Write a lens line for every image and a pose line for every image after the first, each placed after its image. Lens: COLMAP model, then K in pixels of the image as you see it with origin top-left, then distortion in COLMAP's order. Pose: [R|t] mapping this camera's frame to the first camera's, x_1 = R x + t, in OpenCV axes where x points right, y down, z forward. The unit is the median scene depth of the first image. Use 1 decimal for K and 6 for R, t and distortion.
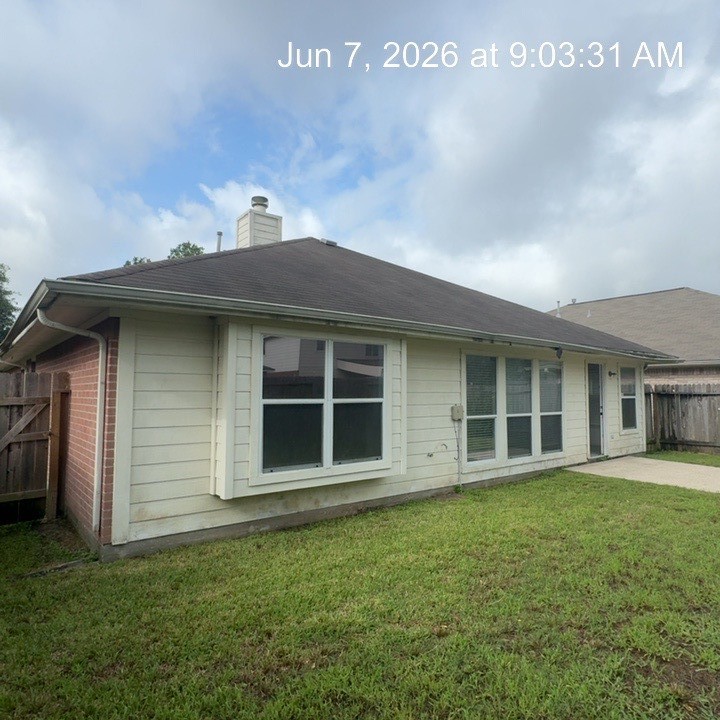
lens RADIAL K [[487.2, 0, 357.9], [0, 487.2, 359.7], [0, 0, 1]] dist [-0.008321, -0.000454]
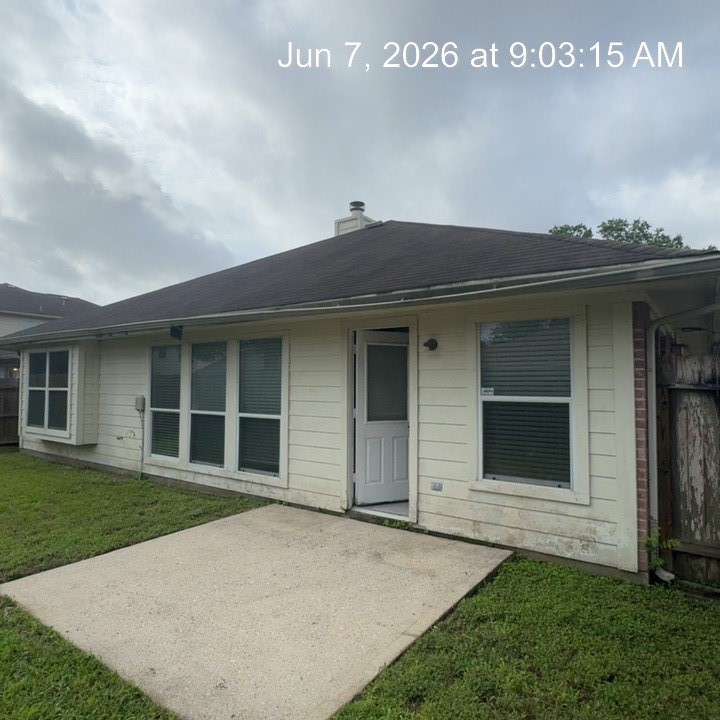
lens RADIAL K [[487.2, 0, 358.0], [0, 487.2, 361.6], [0, 0, 1]] dist [-0.008321, -0.000454]
pose [[0.272146, -0.051759, -0.960863, 1.210337], [0.054172, 0.997793, -0.038405, 0.075996], [0.960730, -0.041600, 0.274349, 1.051703]]
